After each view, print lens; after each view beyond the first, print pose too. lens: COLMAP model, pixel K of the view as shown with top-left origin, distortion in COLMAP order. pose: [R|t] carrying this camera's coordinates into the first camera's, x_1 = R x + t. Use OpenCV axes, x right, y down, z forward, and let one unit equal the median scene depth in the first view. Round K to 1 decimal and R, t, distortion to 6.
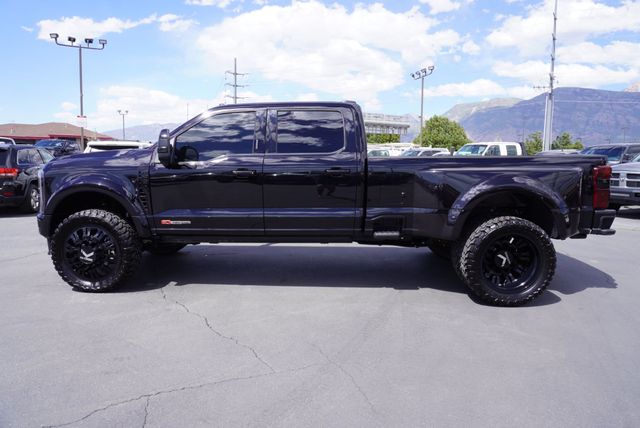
lens RADIAL K [[458.2, 0, 320.0], [0, 458.2, 214.0], [0, 0, 1]] dist [-0.001604, -0.001180]
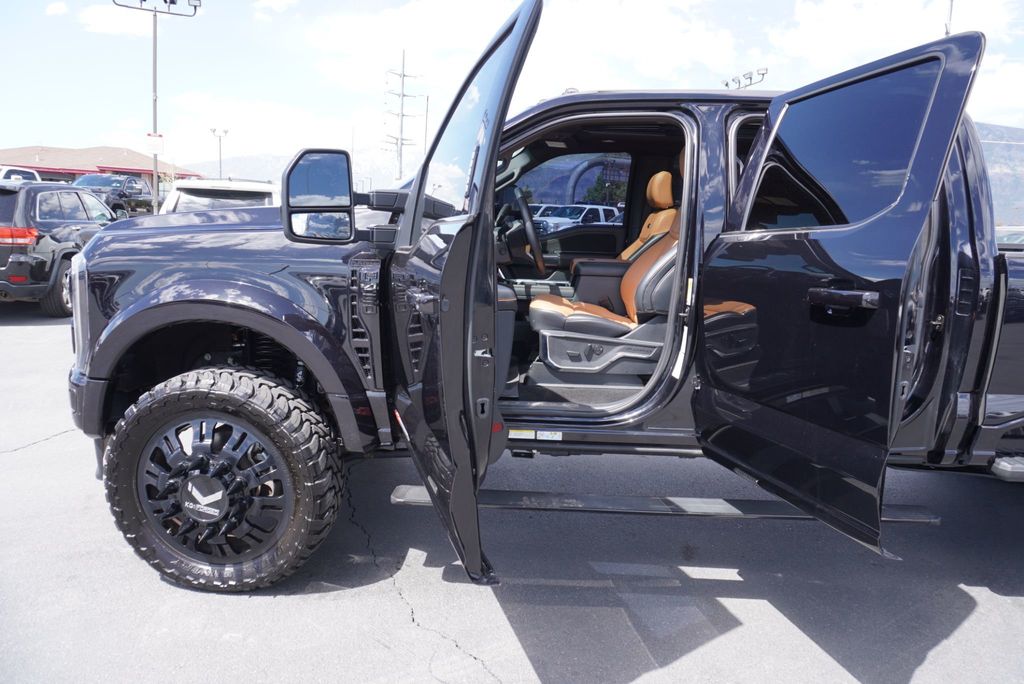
lens RADIAL K [[709.4, 0, 512.0], [0, 709.4, 342.0], [0, 0, 1]] dist [-0.019799, 0.003459]
pose [[0.999382, 0.035152, -0.000540, -0.259723], [-0.035076, 0.998014, 0.052325, -0.068017], [0.002379, -0.052274, 0.998630, 0.433885]]
